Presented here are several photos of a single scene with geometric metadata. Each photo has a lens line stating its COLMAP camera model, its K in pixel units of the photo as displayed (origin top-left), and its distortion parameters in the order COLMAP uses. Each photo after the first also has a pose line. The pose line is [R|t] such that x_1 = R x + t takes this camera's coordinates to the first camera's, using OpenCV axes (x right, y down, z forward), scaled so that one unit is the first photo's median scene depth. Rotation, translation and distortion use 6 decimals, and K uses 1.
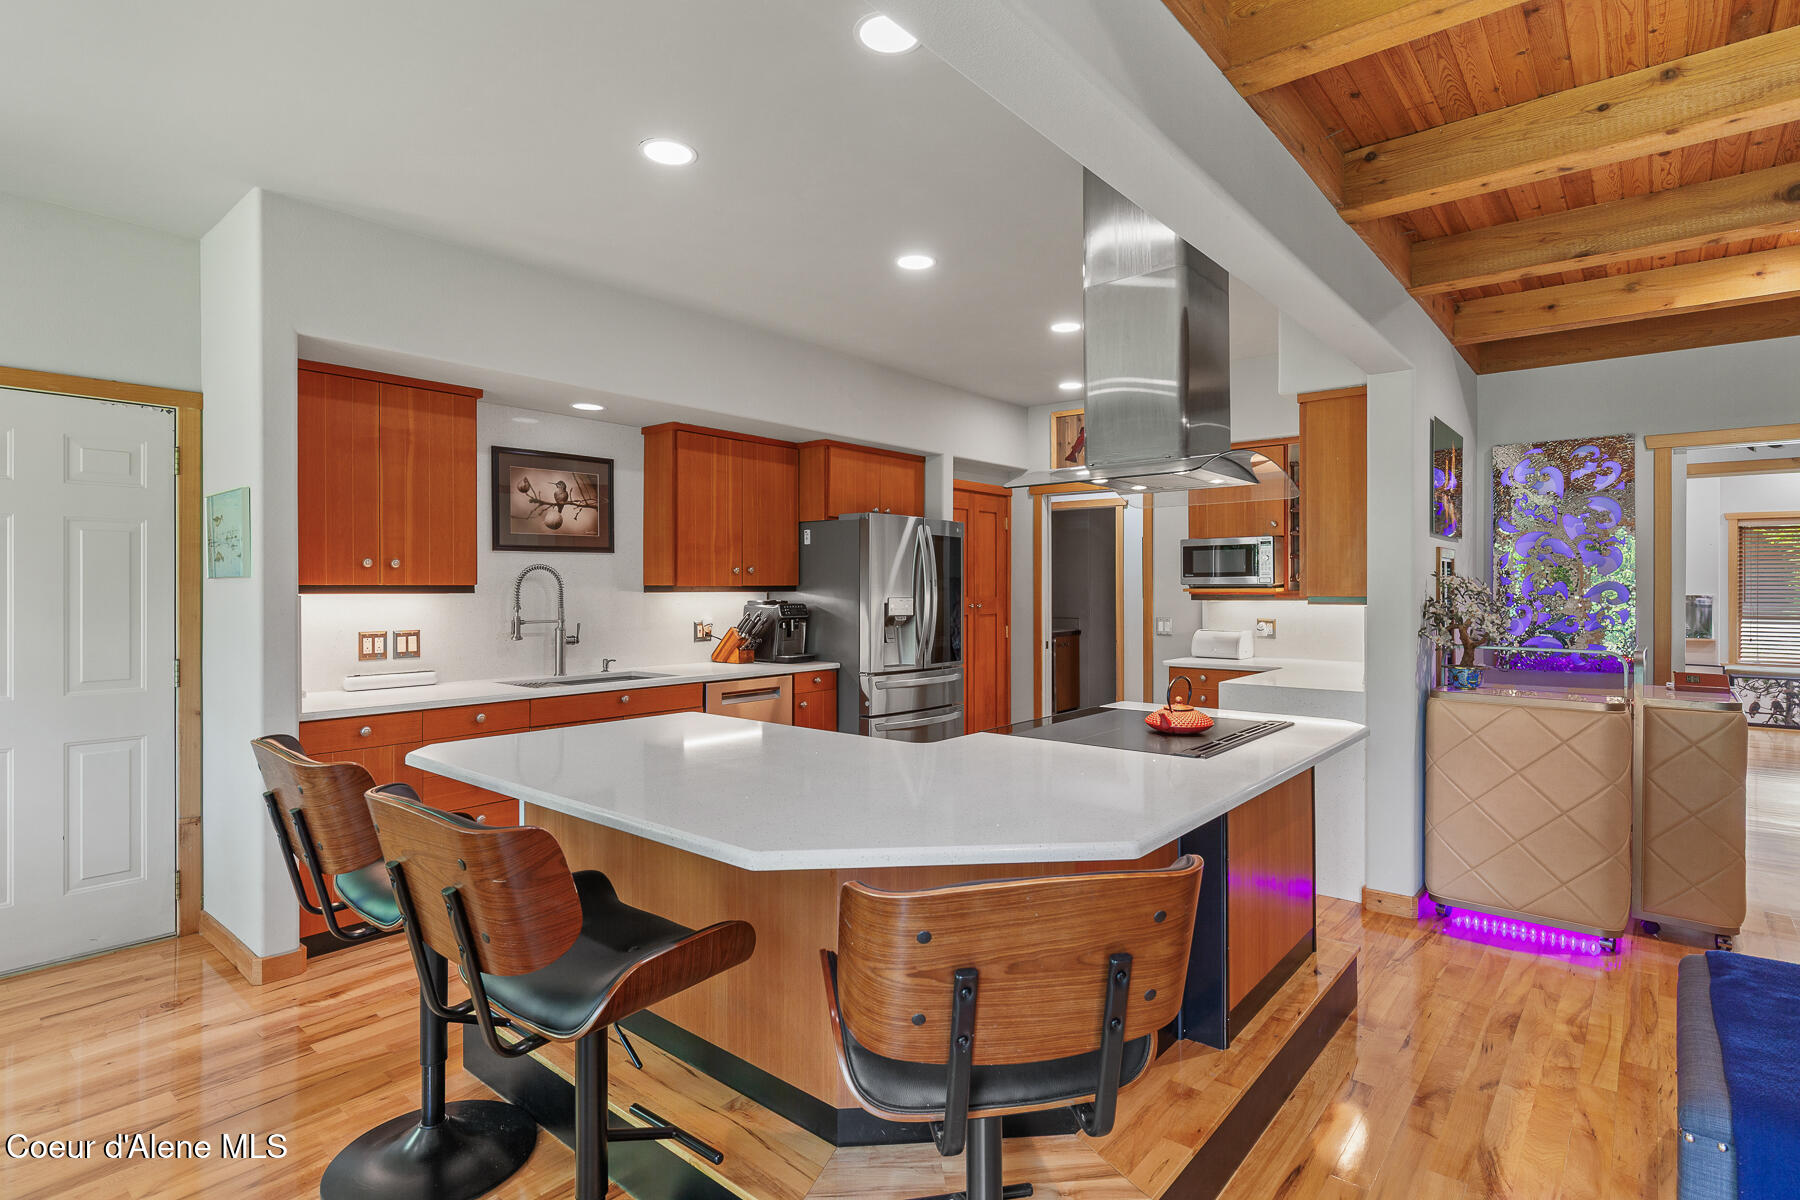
lens RADIAL K [[888.8, 0, 907.3], [0, 888.8, 585.2], [0, 0, 1]] dist [-0.003853, -0.000953]
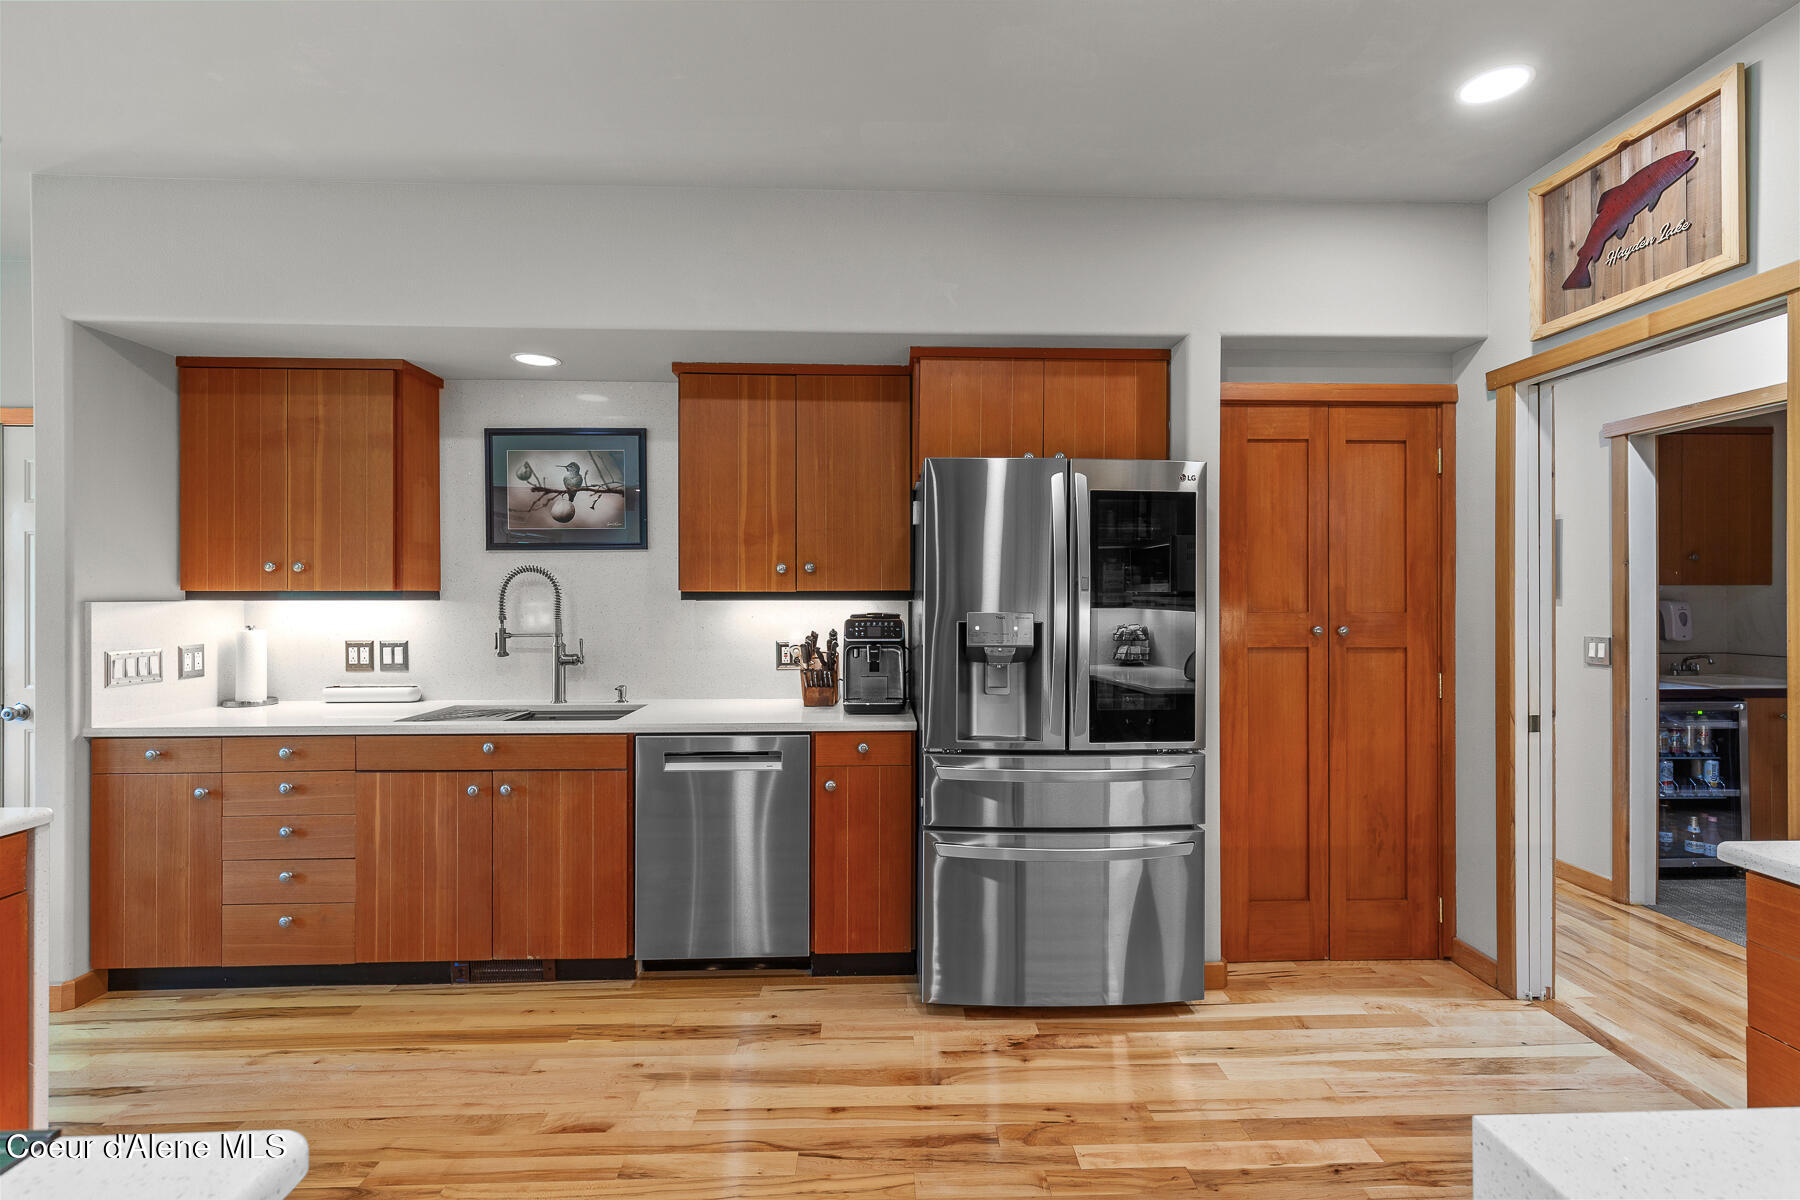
lens RADIAL K [[809.6, 0, 907.4], [0, 809.6, 595.3], [0, 0, 1]] dist [0.006091, 0.000099]
pose [[0.669298, -0.000854, -0.742993, 0.367302], [0.001582, 0.999999, 0.000276, 0.004138], [0.742992, -0.001361, 0.669299, 0.739017]]
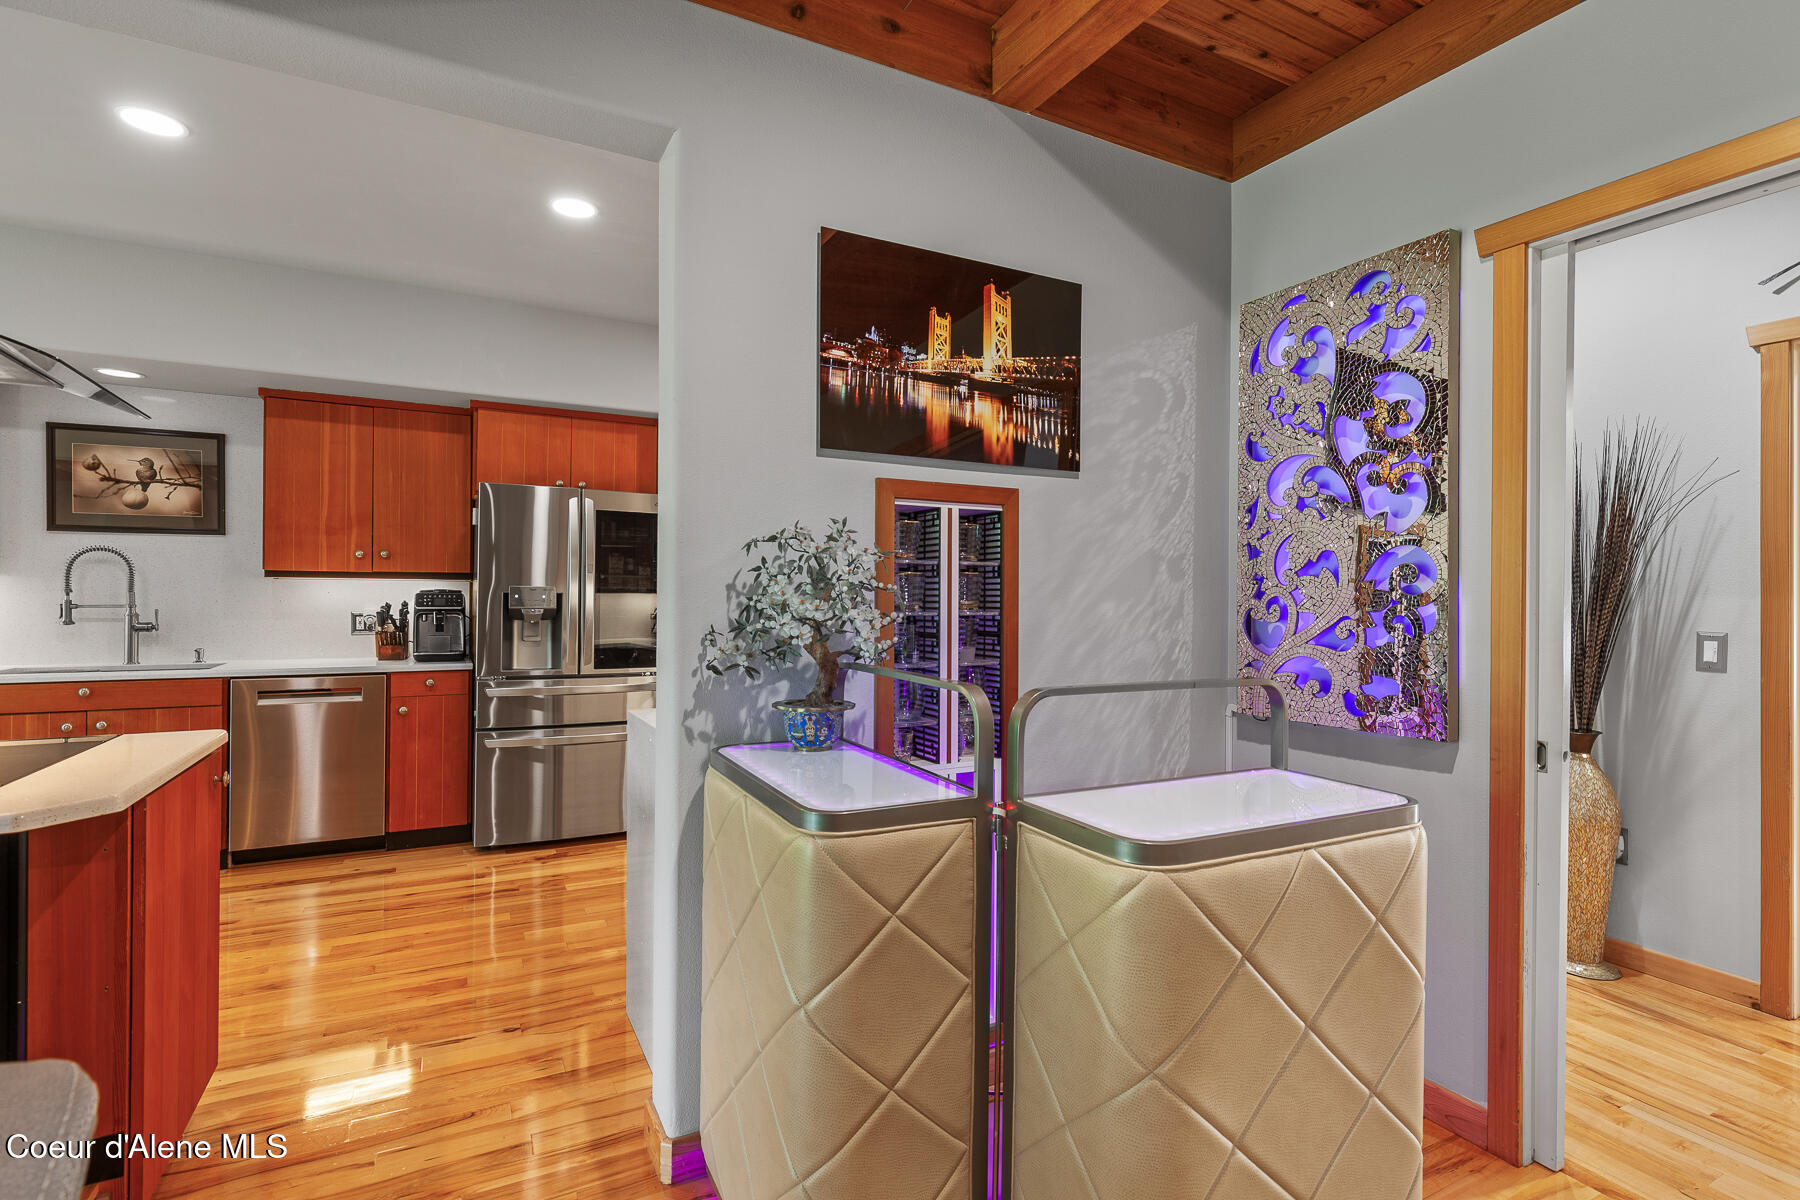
lens RADIAL K [[862.8, 0, 909.6], [0, 862.8, 596.1], [0, 0, 1]] dist [0.000525, -0.000056]
pose [[0.927316, 0.006061, -0.374231, 0.711121], [-0.006515, 0.999979, 0.000052, 0.024051], [0.374224, 0.002389, 0.927335, 0.459101]]
